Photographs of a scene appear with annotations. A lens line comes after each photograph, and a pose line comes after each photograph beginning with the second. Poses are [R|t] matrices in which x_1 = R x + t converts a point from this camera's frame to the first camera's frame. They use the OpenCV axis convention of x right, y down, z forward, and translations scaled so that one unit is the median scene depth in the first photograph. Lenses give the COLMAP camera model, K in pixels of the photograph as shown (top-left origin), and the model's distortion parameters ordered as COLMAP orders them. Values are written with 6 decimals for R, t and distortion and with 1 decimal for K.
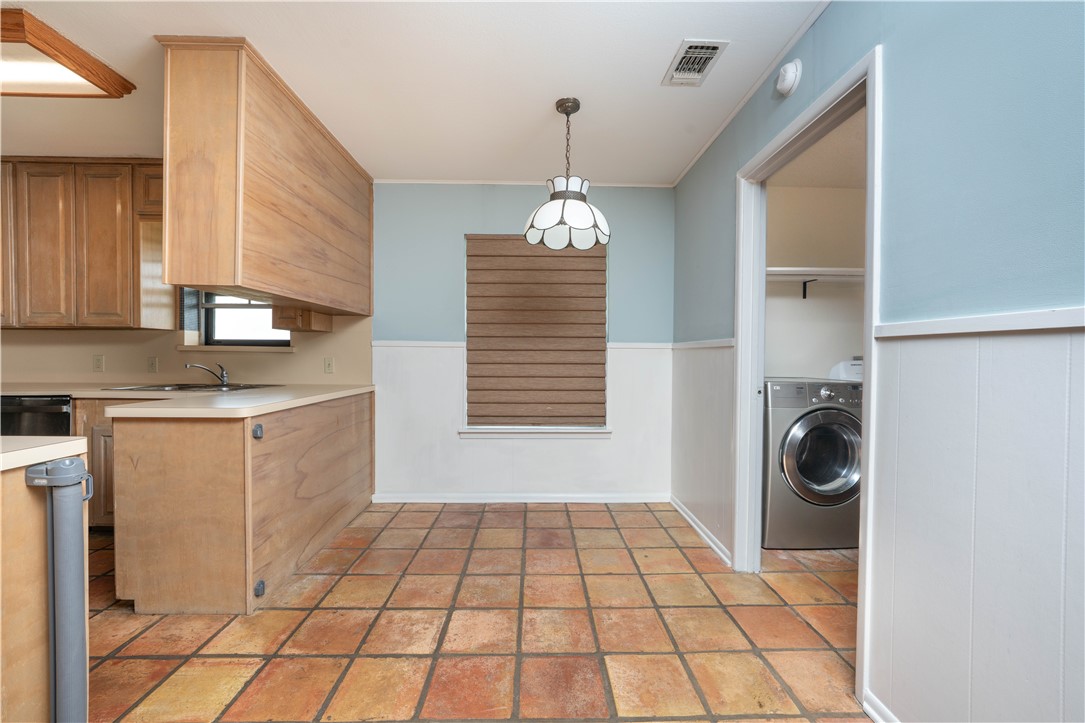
lens RADIAL K [[430.5, 0, 576.1], [0, 430.5, 354.1], [0, 0, 1]] dist [-0.016033, 0.002105]
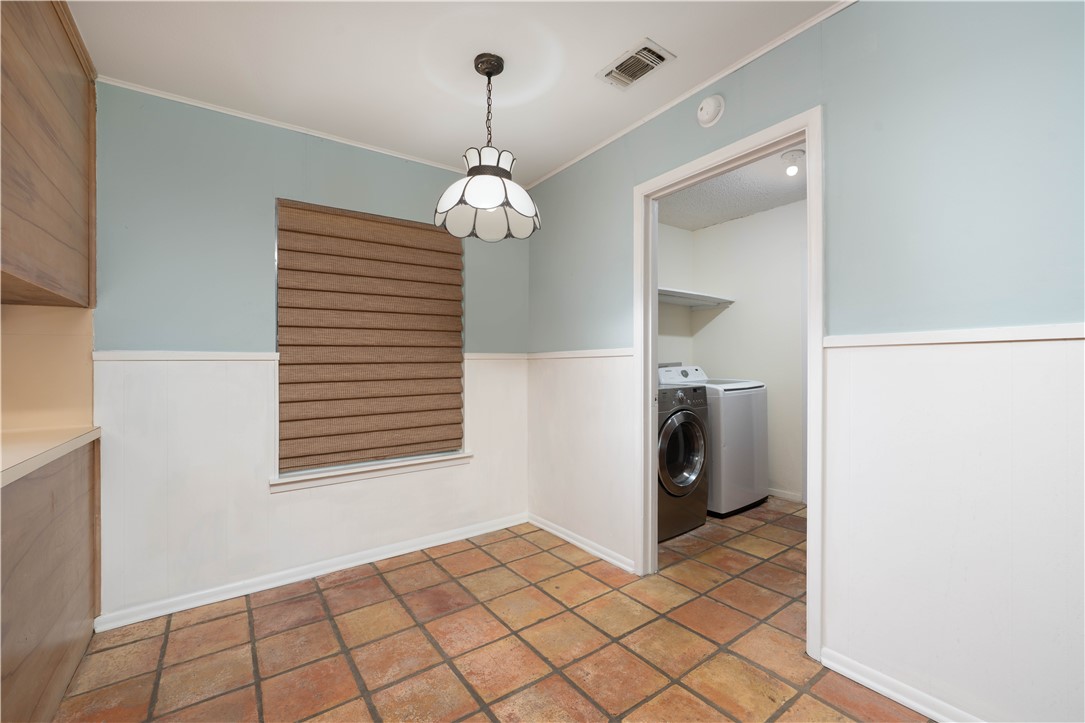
lens RADIAL K [[430.5, 0, 554.0], [0, 430.5, 358.8], [0, 0, 1]] dist [-0.016033, 0.002105]
pose [[0.839953, -0.010520, 0.542557, -0.285642], [0.017555, 0.999816, -0.007792, -0.005896], [-0.542375, 0.016070, 0.839983, 0.200005]]
